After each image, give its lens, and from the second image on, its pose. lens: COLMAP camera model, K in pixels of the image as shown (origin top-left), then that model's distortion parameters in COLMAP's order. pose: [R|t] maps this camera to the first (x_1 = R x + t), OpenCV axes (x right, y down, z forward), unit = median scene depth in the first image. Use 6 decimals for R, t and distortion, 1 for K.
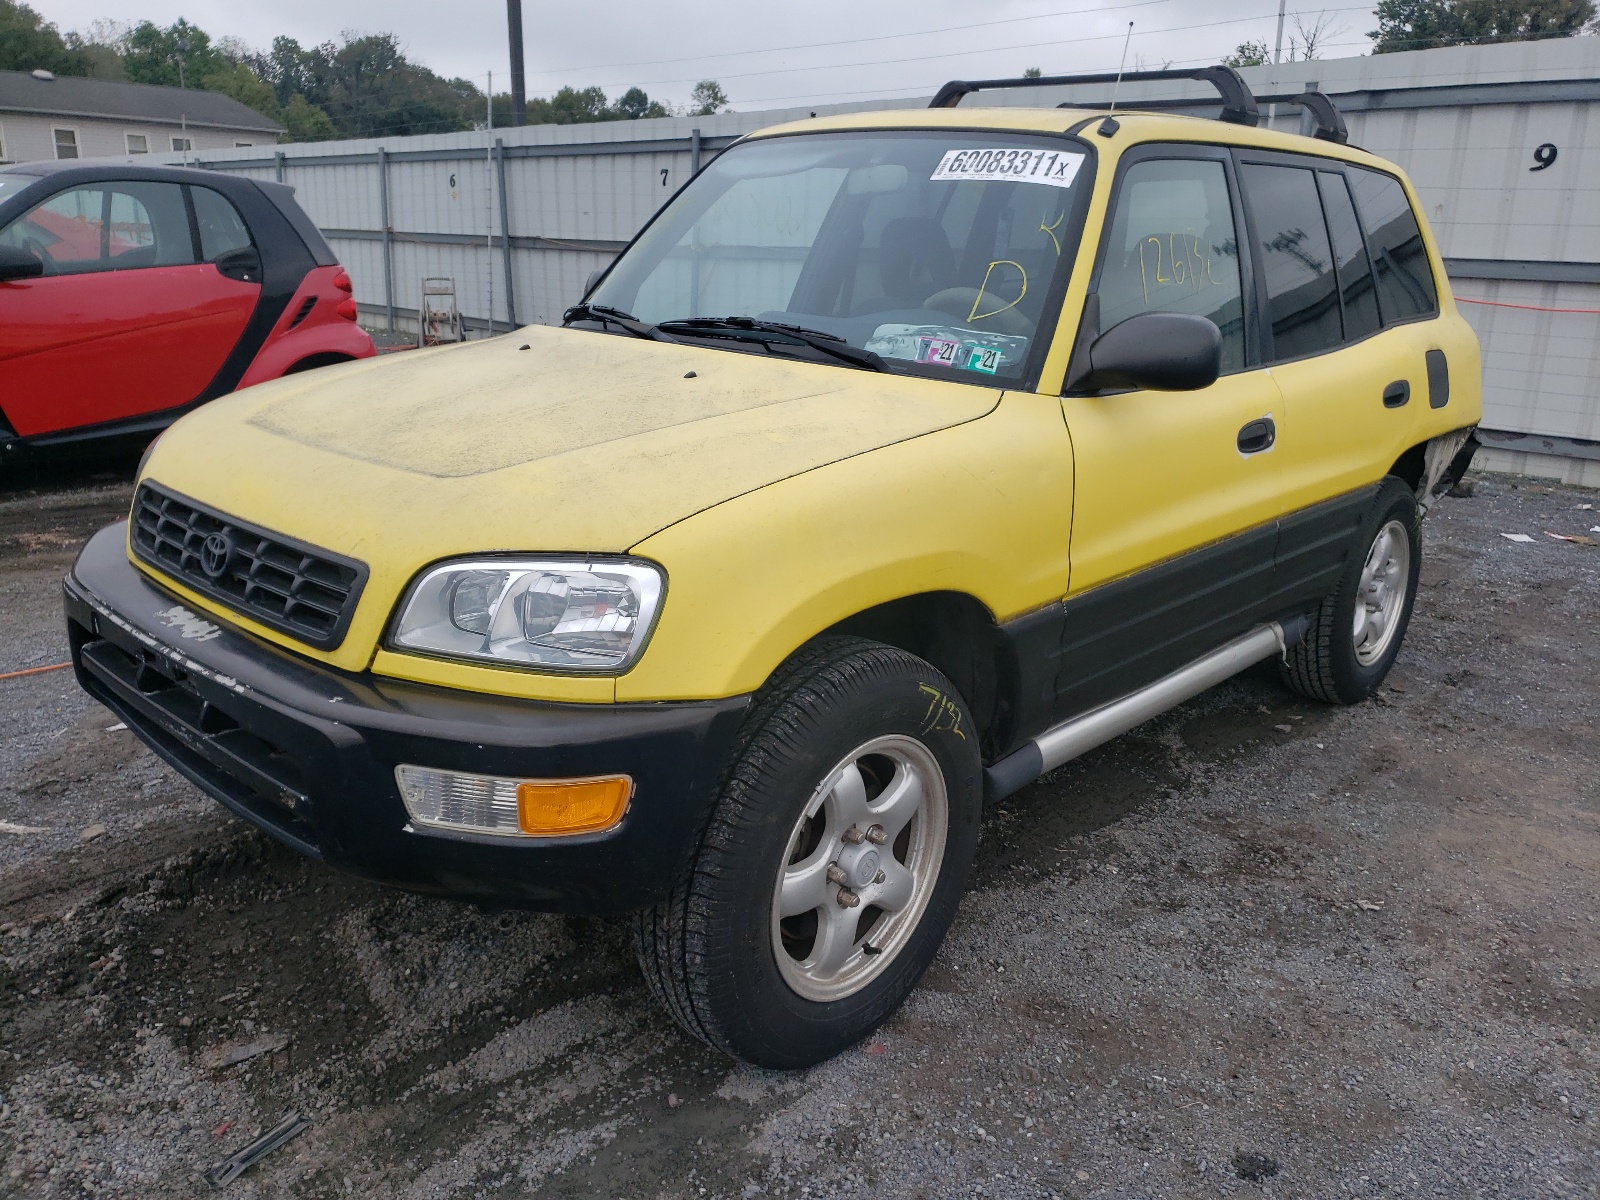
lens RADIAL K [[1287.0, 0, 802.9], [0, 1287.0, 575.7], [0, 0, 1]] dist [0.004120, 0.003728]
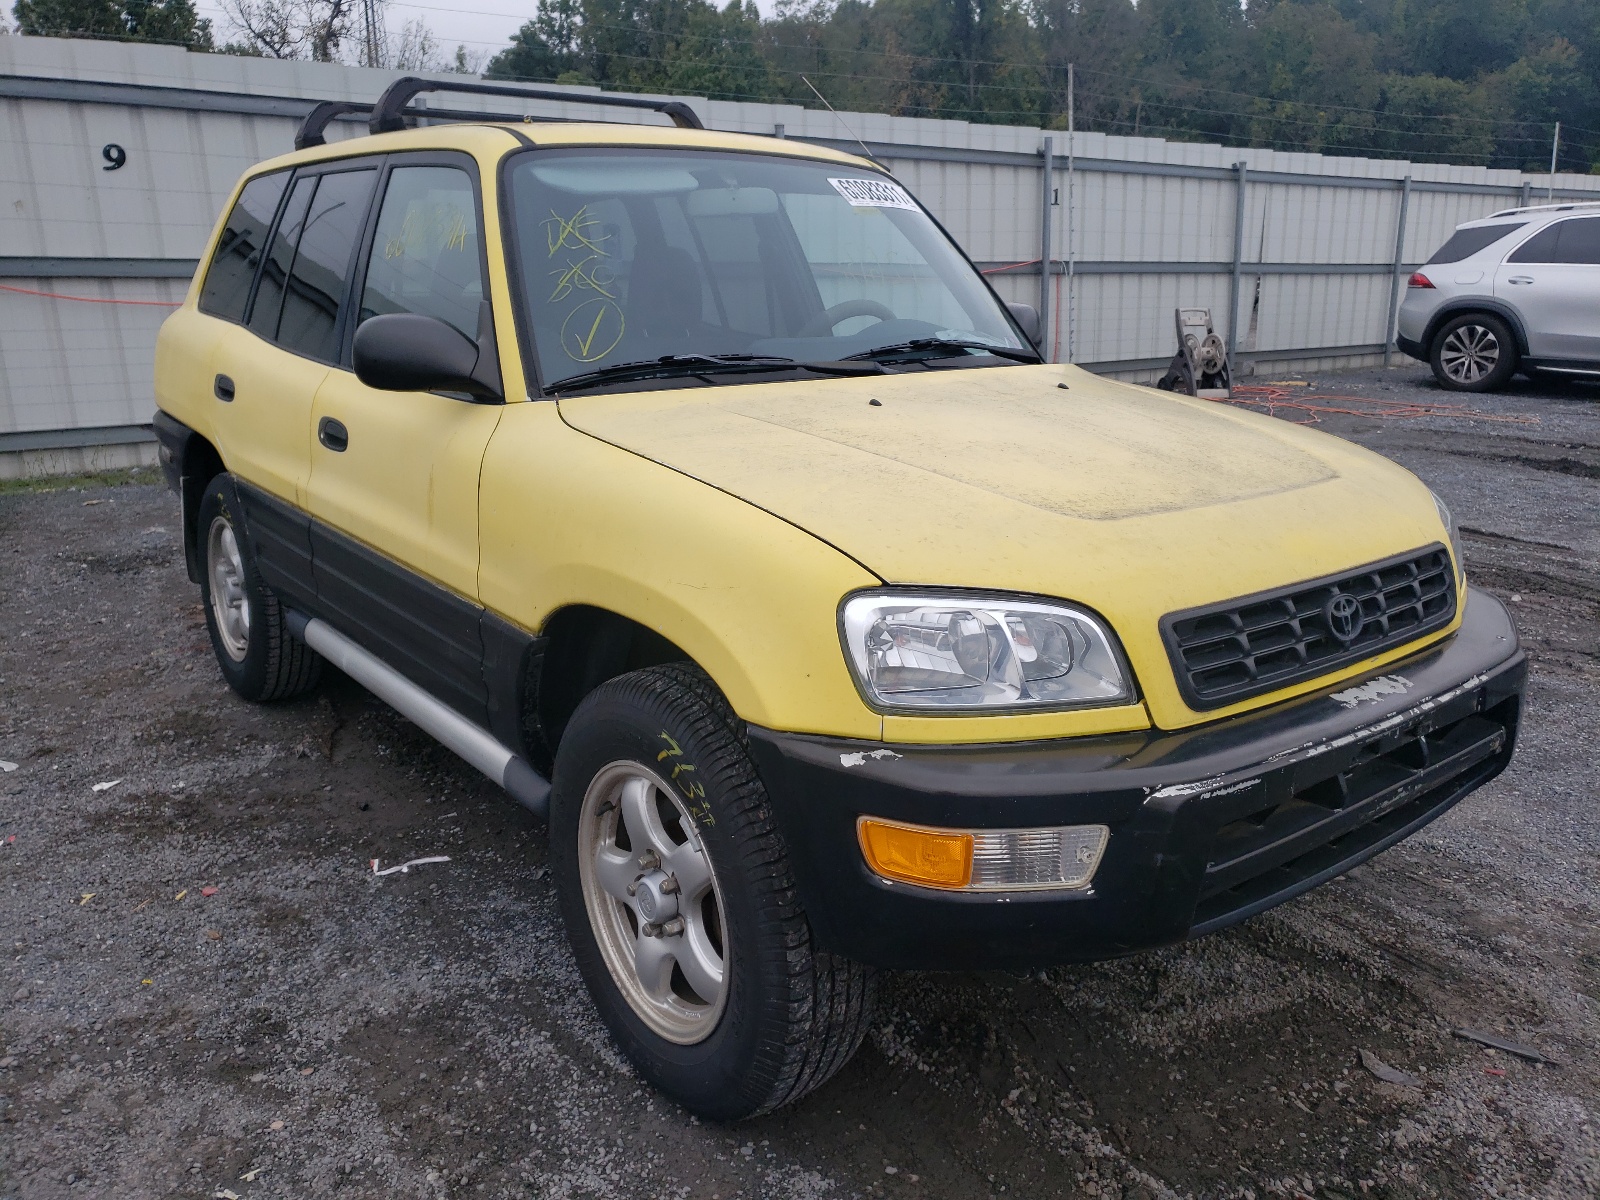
lens RADIAL K [[1213.4, 0, 800.0], [0, 1213.4, 600.0], [0, 0, 1]] dist [0.036989, -0.002617]
pose [[0.163276, -0.301560, 0.939363, -1.273728], [0.266848, 0.930149, 0.252220, -0.333455], [-0.949807, 0.209486, 0.232342, 1.110083]]
